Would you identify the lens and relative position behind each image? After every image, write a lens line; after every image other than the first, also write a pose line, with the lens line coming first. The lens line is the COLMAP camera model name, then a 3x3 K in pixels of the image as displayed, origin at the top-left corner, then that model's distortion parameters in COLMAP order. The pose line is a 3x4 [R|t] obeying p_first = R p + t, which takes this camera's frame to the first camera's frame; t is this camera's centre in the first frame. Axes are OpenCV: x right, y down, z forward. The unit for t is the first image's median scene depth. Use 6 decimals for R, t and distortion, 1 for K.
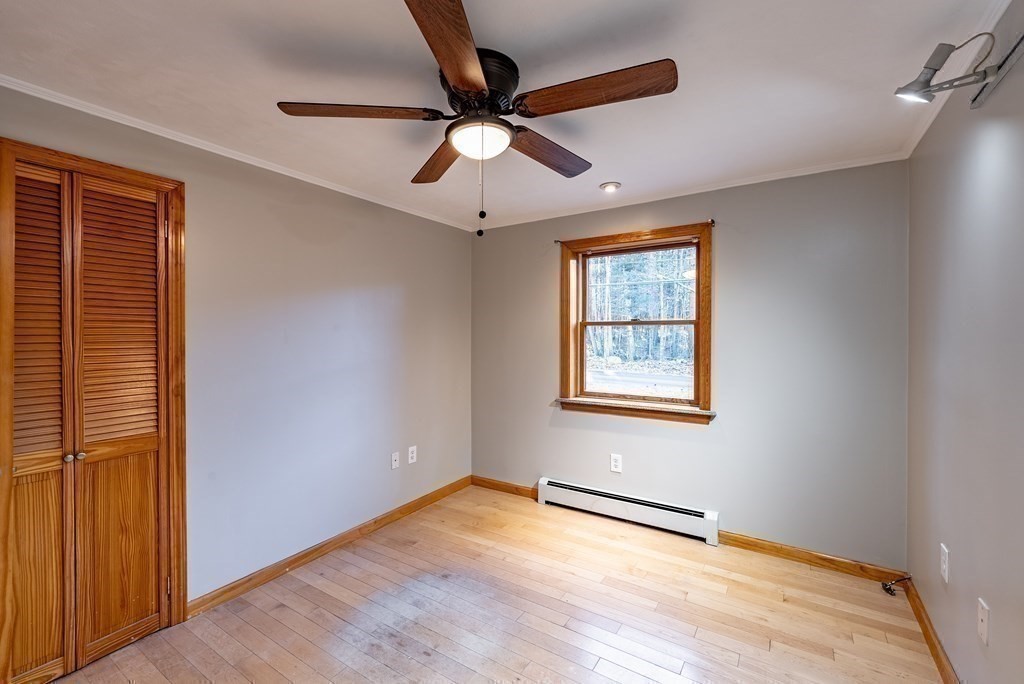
lens RADIAL K [[425.4, 0, 508.2], [0, 425.4, 347.7], [0, 0, 1]] dist [0.000331, -0.000005]
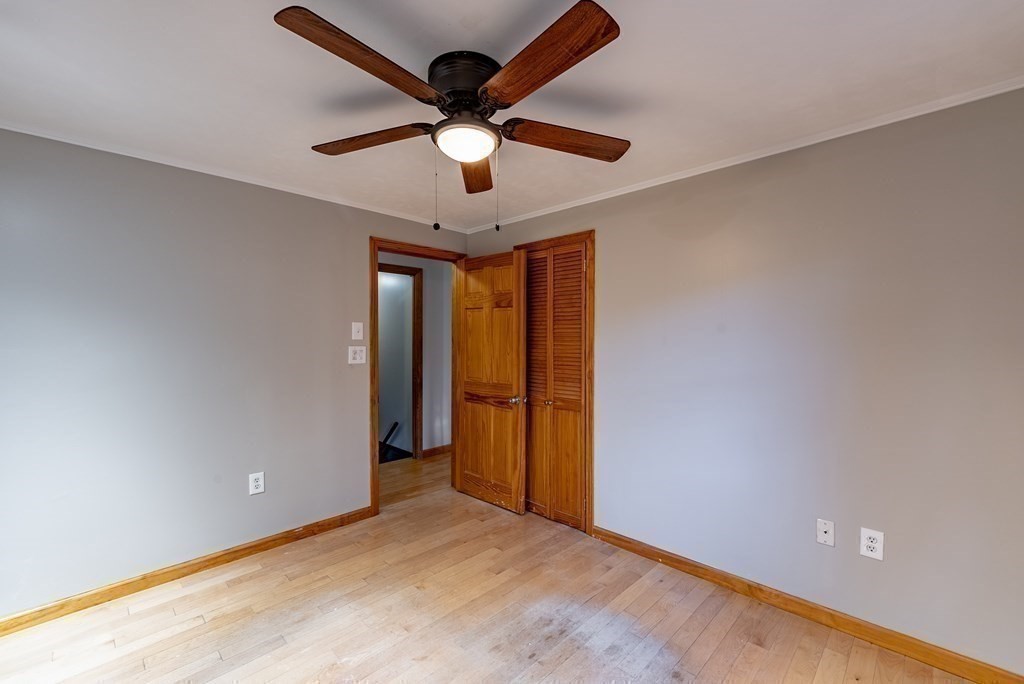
lens RADIAL K [[425.4, 0, 508.2], [0, 425.4, 347.7], [0, 0, 1]] dist [0.000331, -0.000005]
pose [[-0.182639, 0.026787, -0.982815, 0.677357], [-0.033545, 0.998877, 0.033458, -0.030031], [0.982608, 0.039080, -0.181536, 0.953614]]
